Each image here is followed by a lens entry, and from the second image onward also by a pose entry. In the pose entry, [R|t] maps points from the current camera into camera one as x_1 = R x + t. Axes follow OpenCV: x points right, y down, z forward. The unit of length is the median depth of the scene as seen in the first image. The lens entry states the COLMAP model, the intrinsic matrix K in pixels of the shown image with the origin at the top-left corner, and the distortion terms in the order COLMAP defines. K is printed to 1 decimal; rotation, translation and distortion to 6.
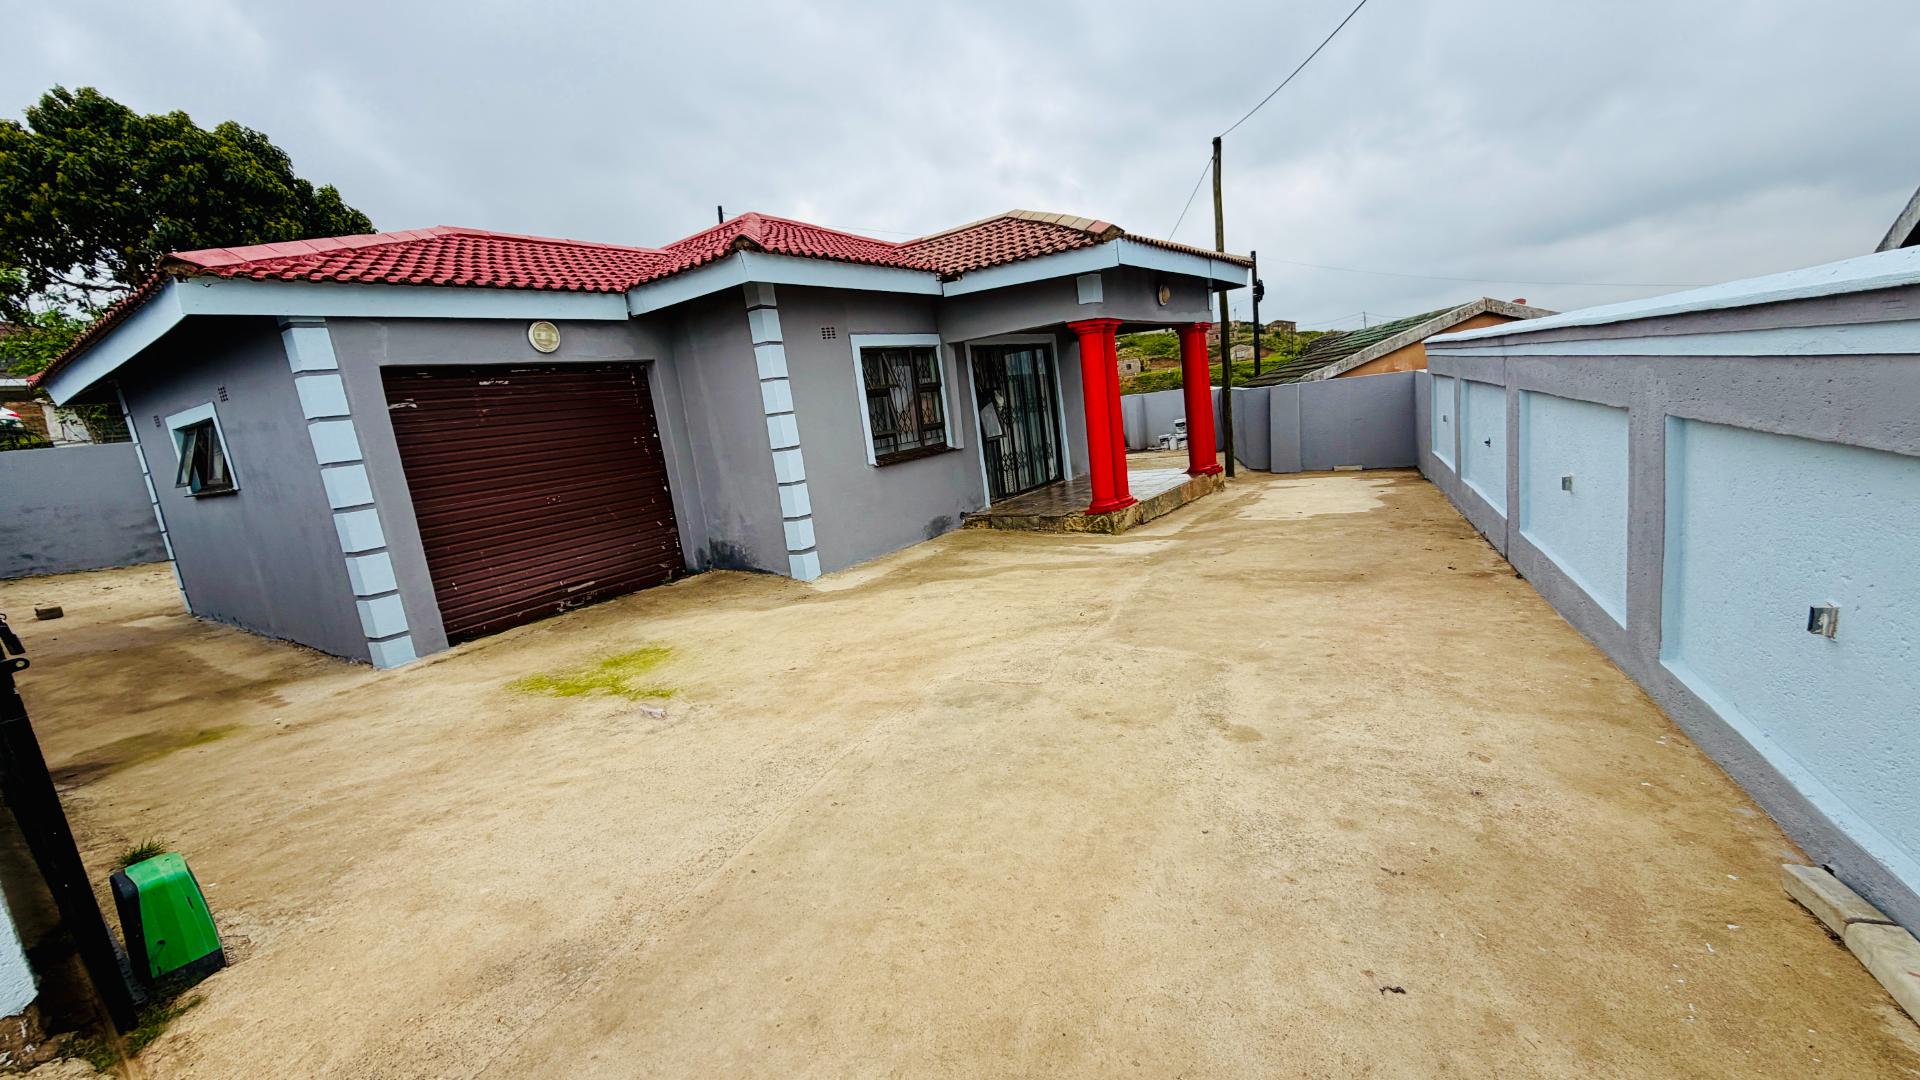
lens RADIAL K [[765.4, 0, 956.8], [0, 765.4, 542.0], [0, 0, 1]] dist [0.000569, -0.000096]
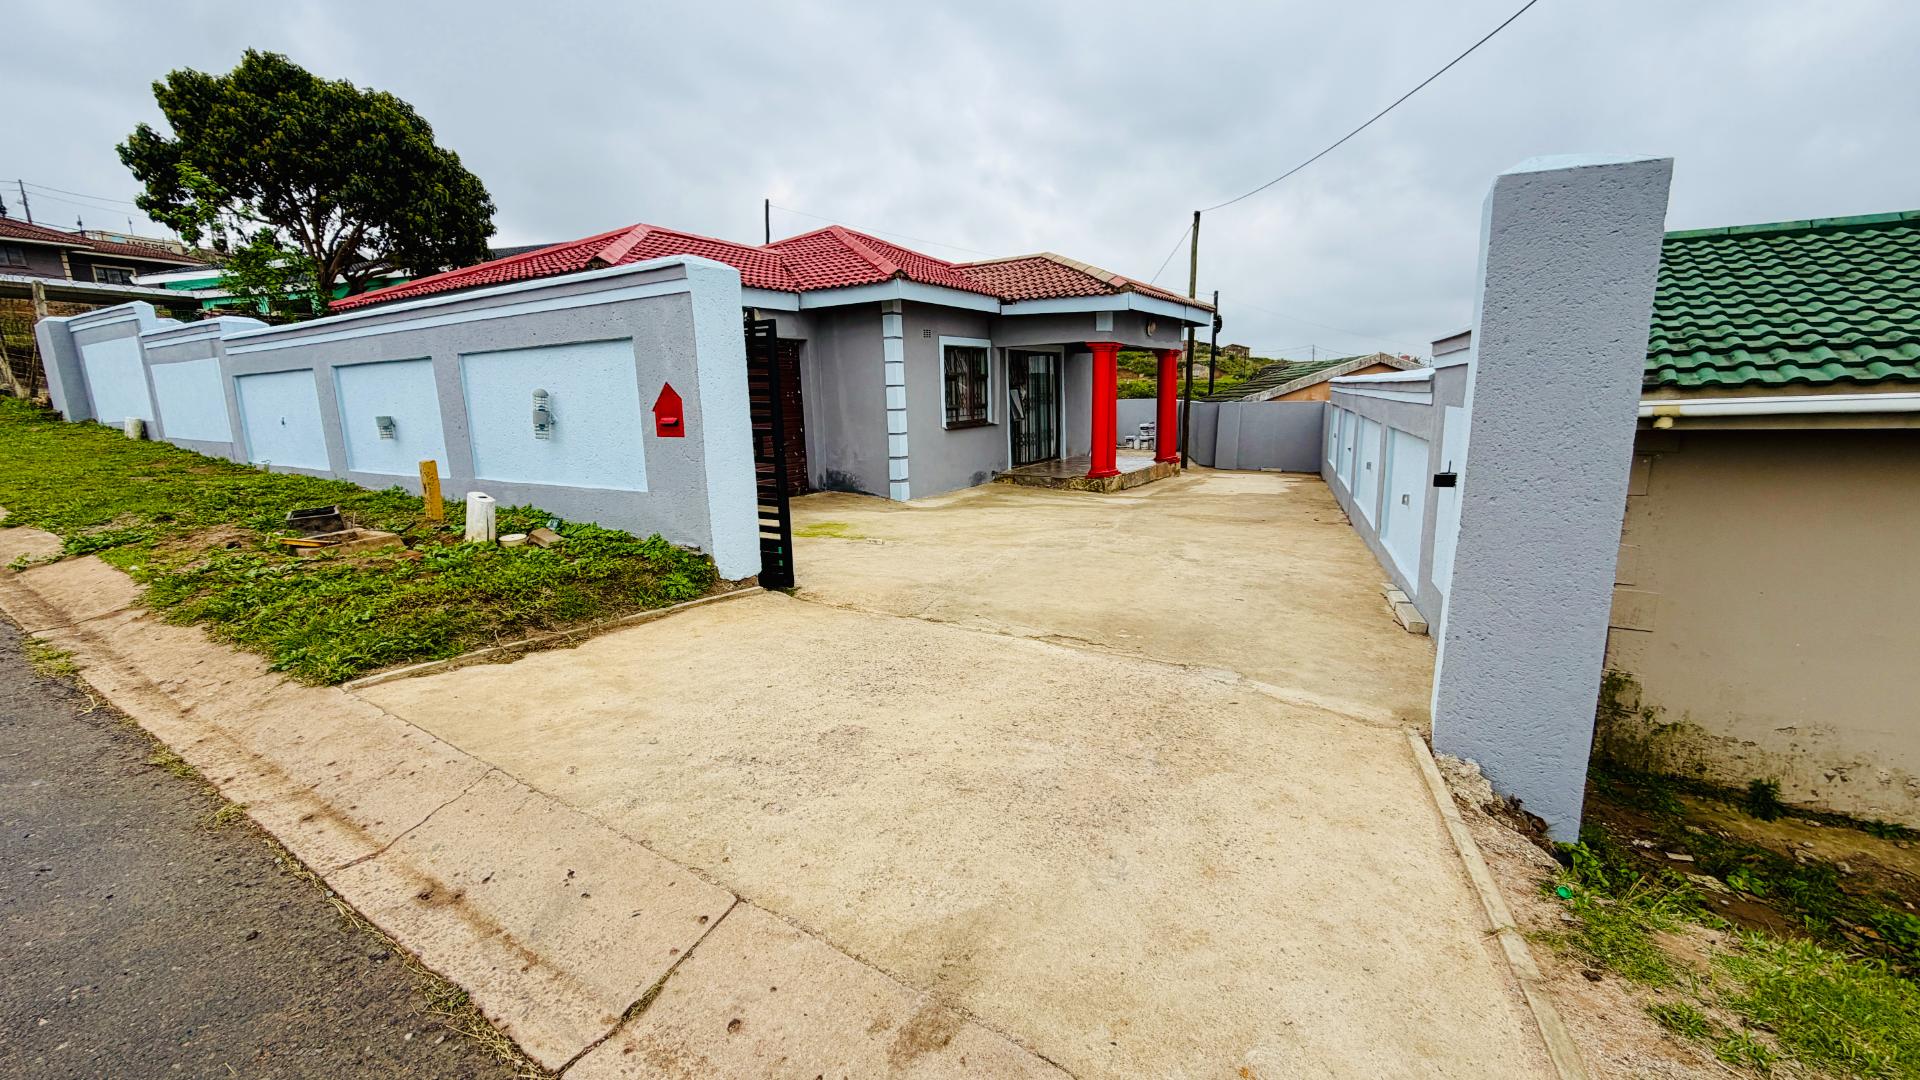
lens RADIAL K [[765.4, 0, 956.3], [0, 765.4, 541.3], [0, 0, 1]] dist [0.000569, -0.000096]
pose [[0.993762, 0.085779, 0.071274, -0.178092], [-0.086458, 0.996234, 0.006493, 0.102326], [-0.070449, -0.012615, 0.997436, -0.444155]]
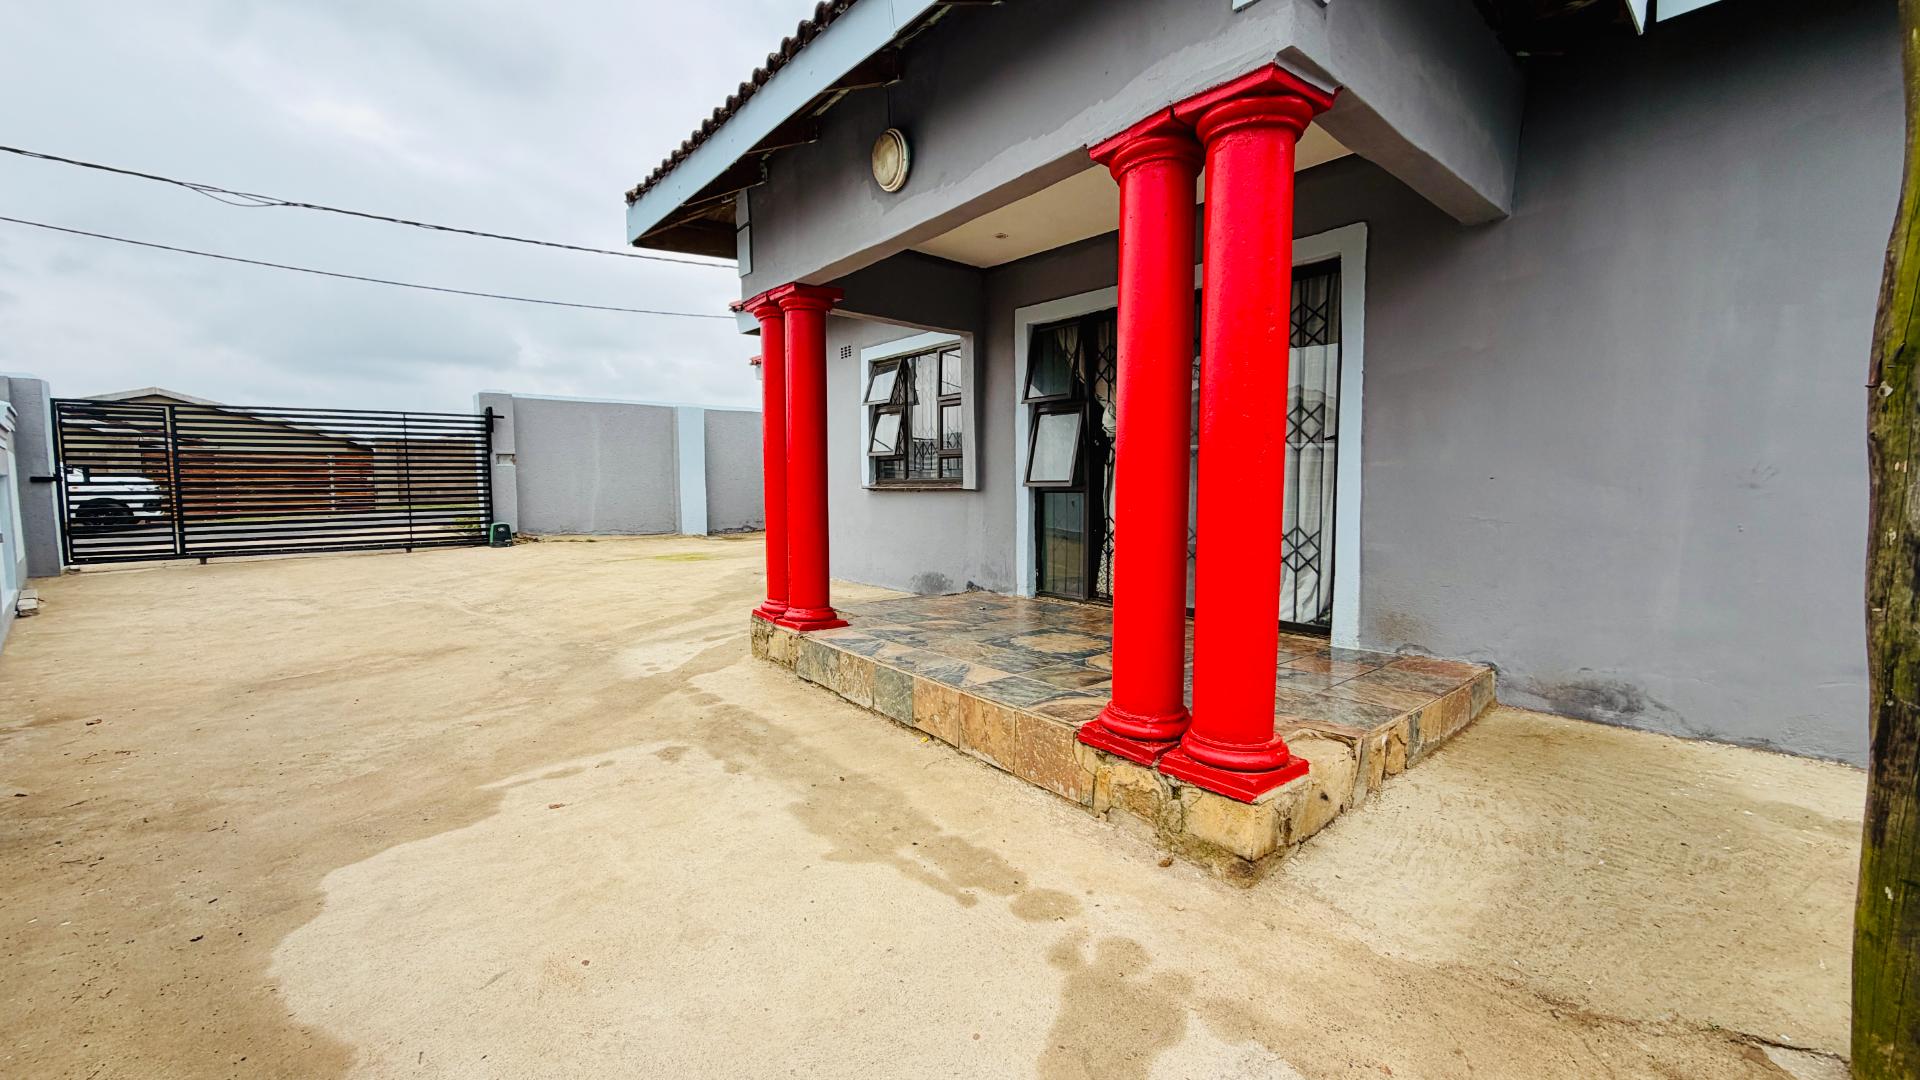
lens RADIAL K [[765.4, 0, 963.0], [0, 765.4, 534.7], [0, 0, 1]] dist [0.000569, -0.000096]
pose [[-0.259514, 0.190189, -0.946826, 0.791858], [-0.137269, 0.963198, 0.231102, -0.289087], [0.955934, 0.189944, -0.223856, 1.392532]]
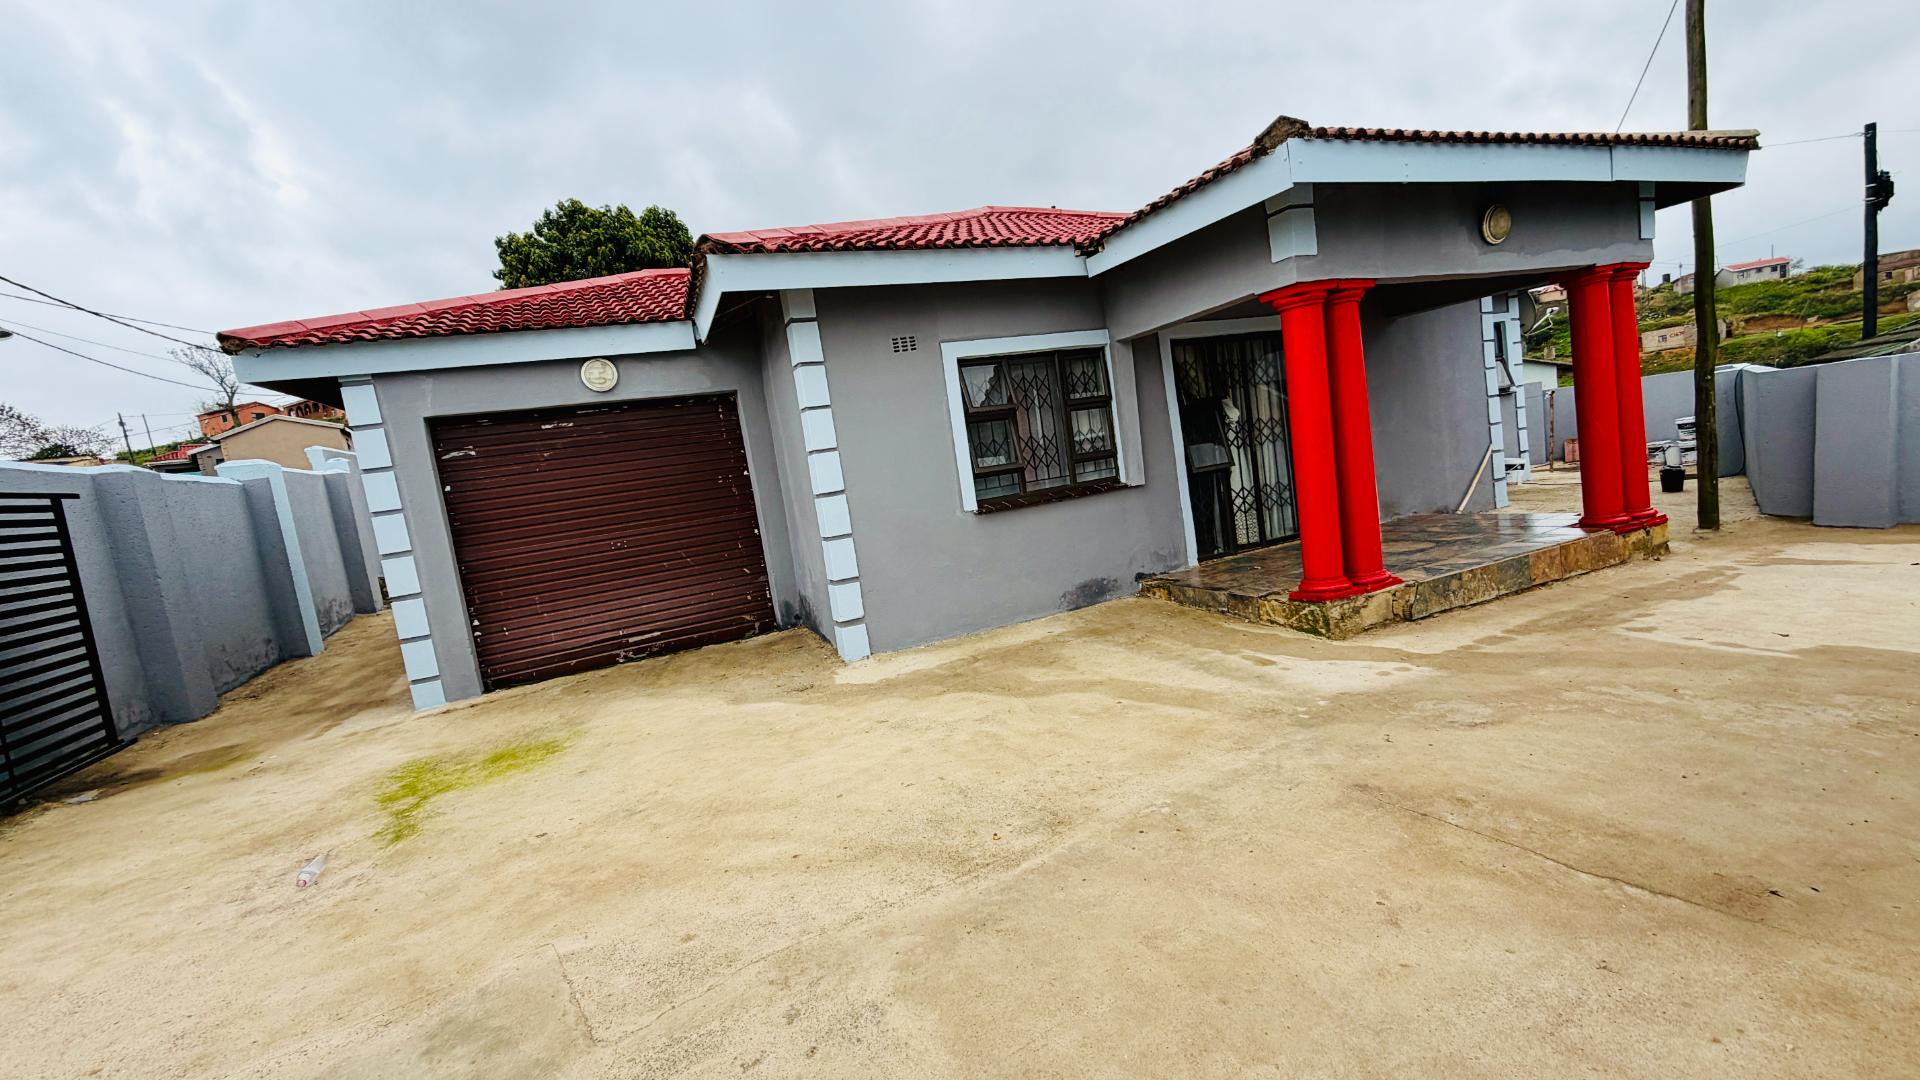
lens RADIAL K [[765.4, 0, 955.2], [0, 765.4, 541.4], [0, 0, 1]] dist [0.000569, -0.000096]
pose [[0.849912, 0.055743, -0.523967, 0.288151], [-0.055794, 0.998319, 0.015705, -0.085692], [0.523962, 0.015887, 0.851594, 0.359299]]
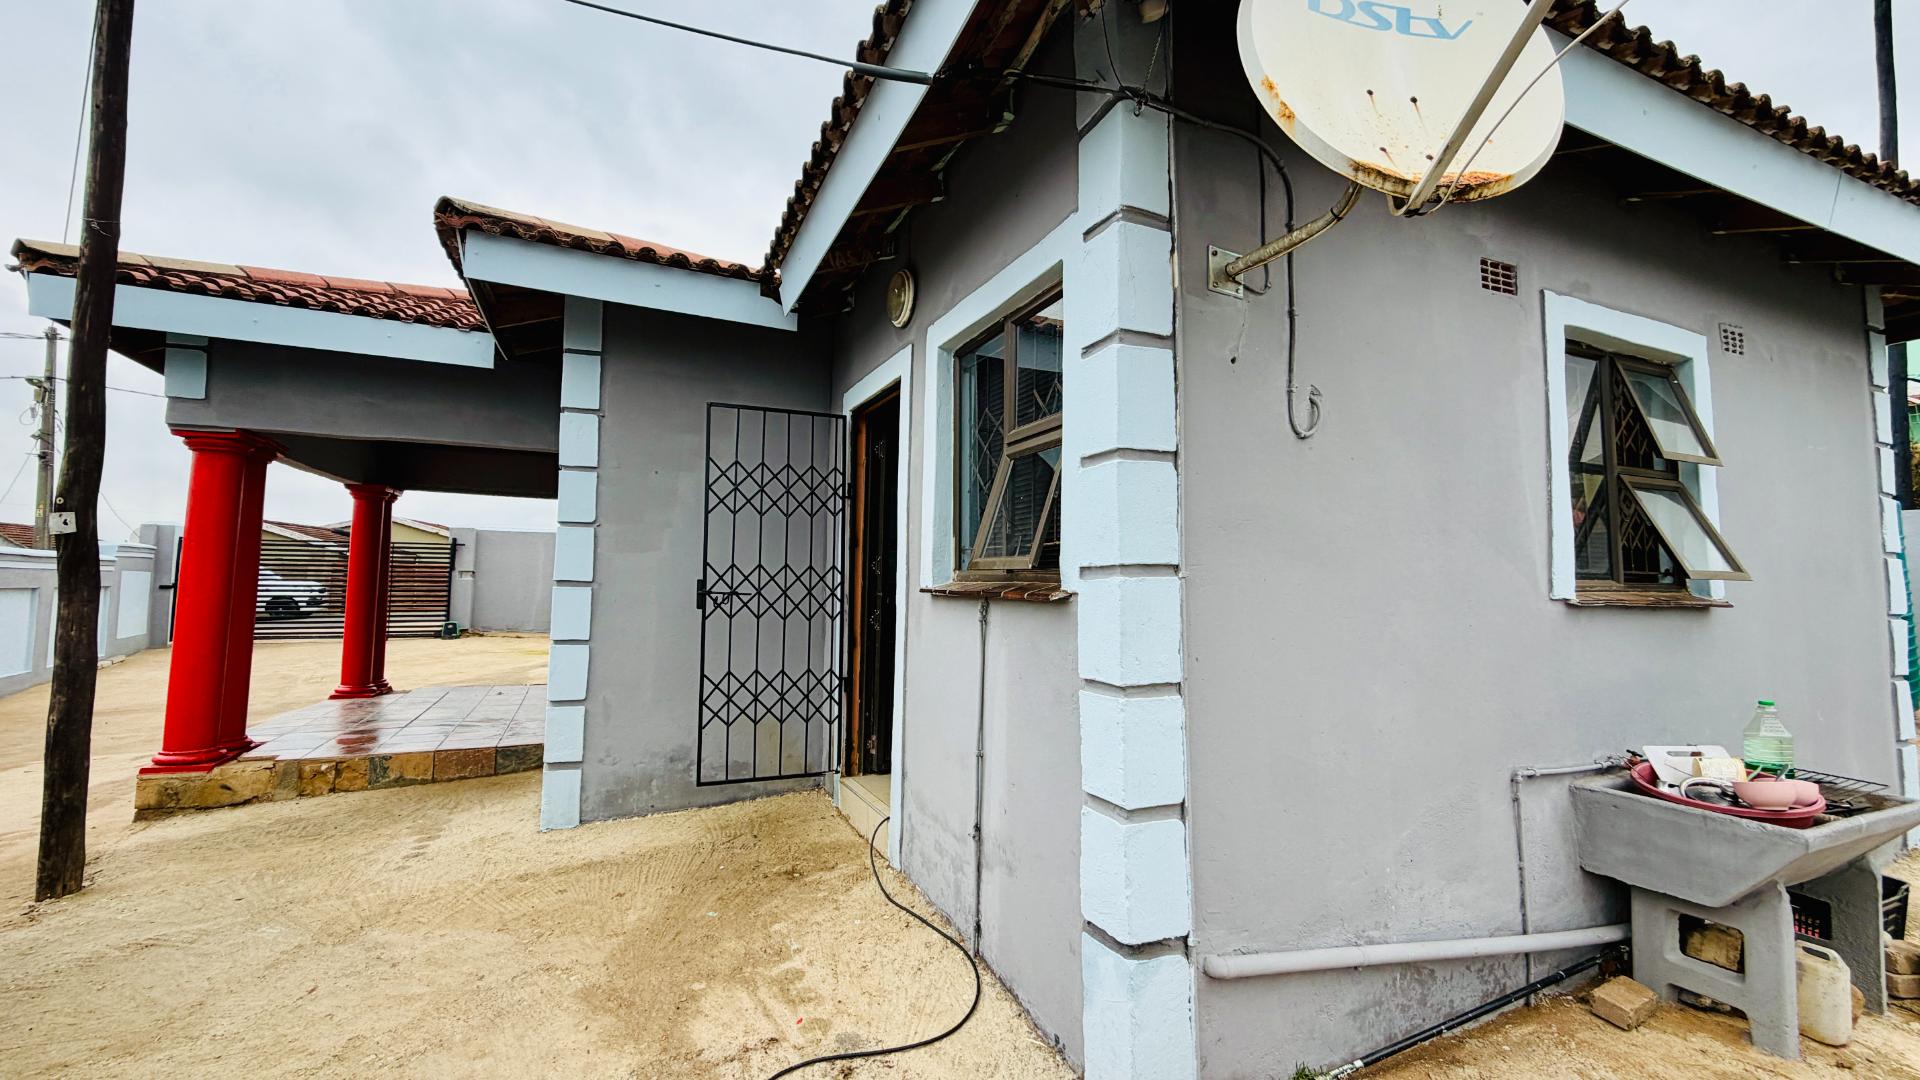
lens RADIAL K [[765.4, 0, 961.7], [0, 765.4, 542.4], [0, 0, 1]] dist [0.000569, -0.000096]
pose [[-0.516406, 0.064951, -0.853877, 0.684222], [-0.099932, 0.985736, 0.135418, -0.403249], [0.850493, 0.155260, -0.502549, 2.019009]]
